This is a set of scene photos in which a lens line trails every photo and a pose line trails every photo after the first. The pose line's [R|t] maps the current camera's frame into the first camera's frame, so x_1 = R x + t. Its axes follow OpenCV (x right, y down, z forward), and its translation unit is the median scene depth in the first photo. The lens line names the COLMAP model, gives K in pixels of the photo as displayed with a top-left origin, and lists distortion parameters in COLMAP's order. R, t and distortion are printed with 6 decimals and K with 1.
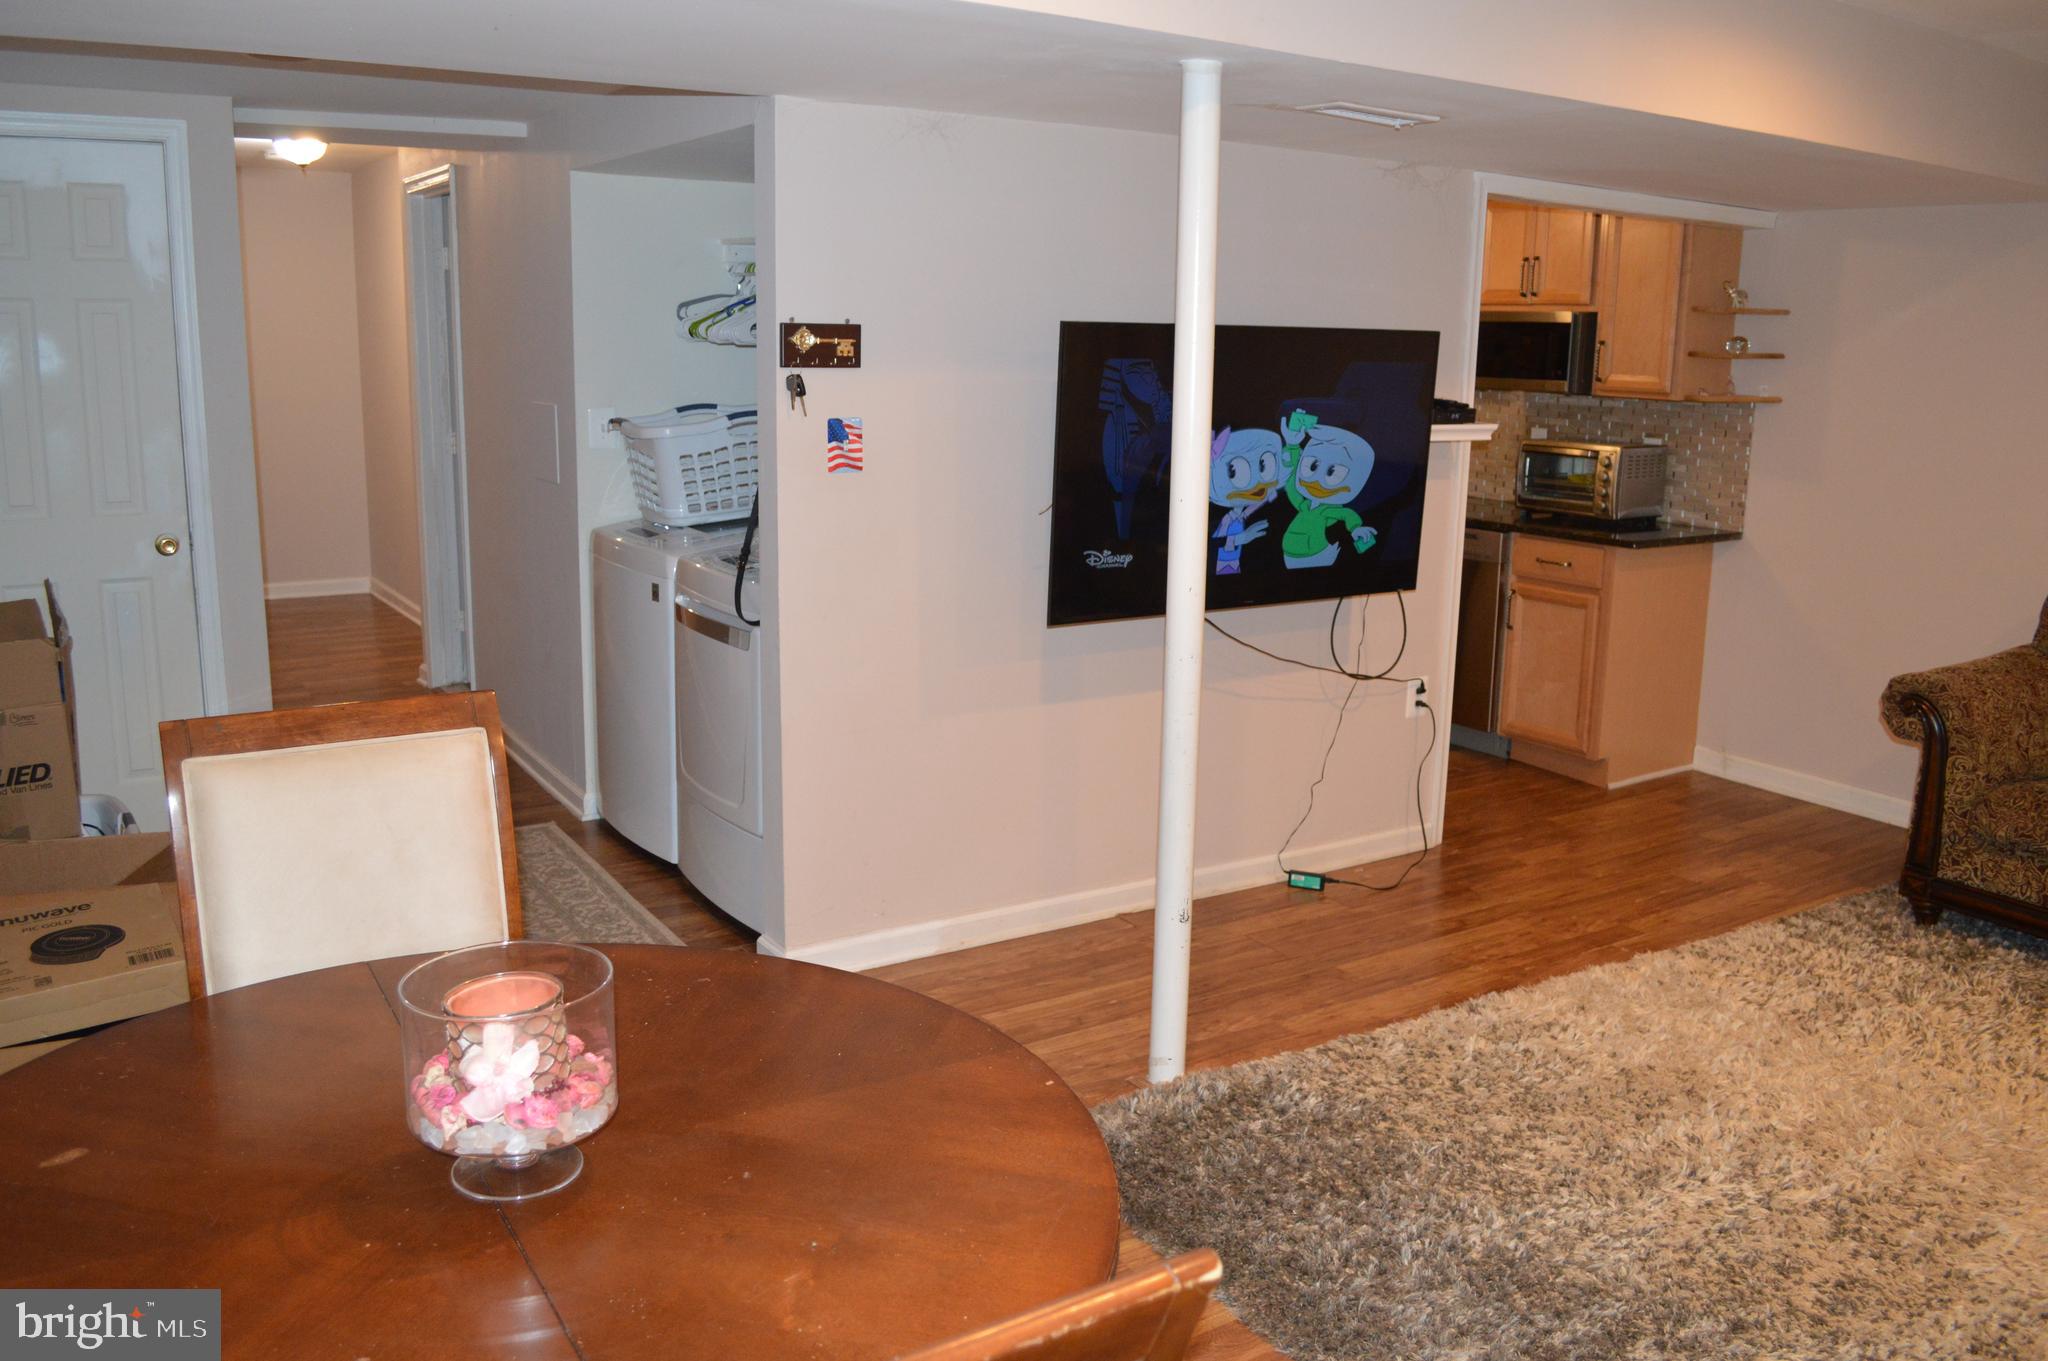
lens RADIAL K [[1637.3, 0, 1024.0], [0, 1637.3, 680.5], [0, 0, 1]] dist [-0.079582, 0.008047]
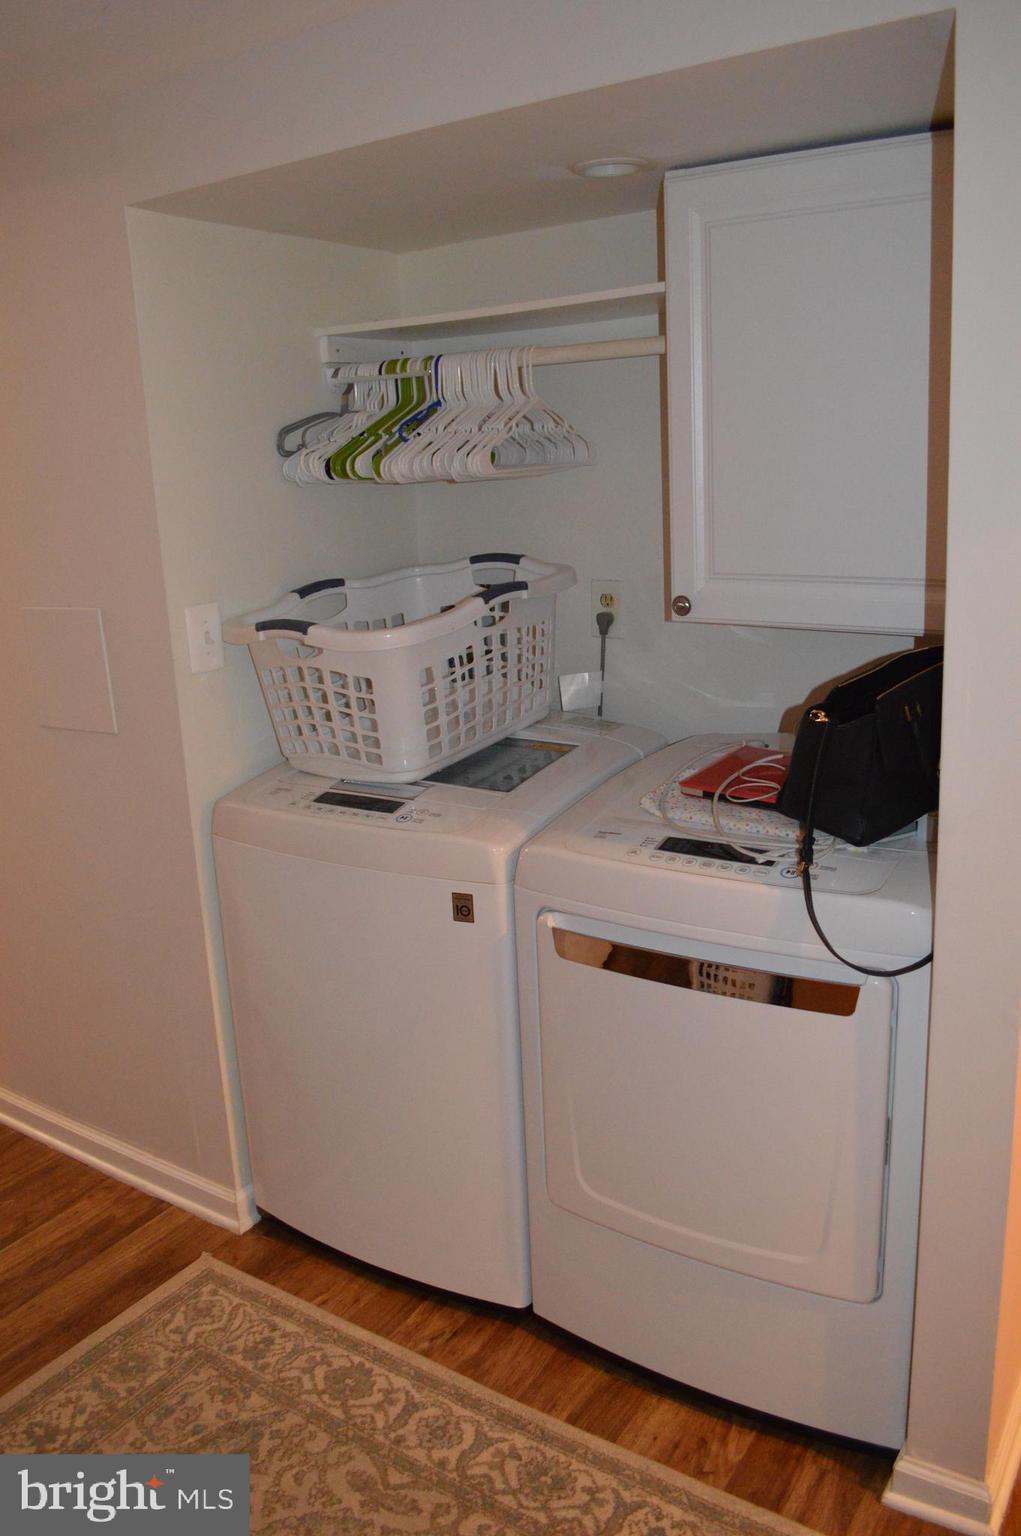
lens RADIAL K [[1228.0, 0, 510.5], [0, 1228.0, 768.0], [0, 0, 1]] dist [-0.079582, 0.008047]
pose [[0.908932, -0.170497, 0.380492, -0.352363], [0.154892, 0.985339, 0.071516, -0.126700], [-0.387107, -0.006068, 0.922015, 0.550731]]
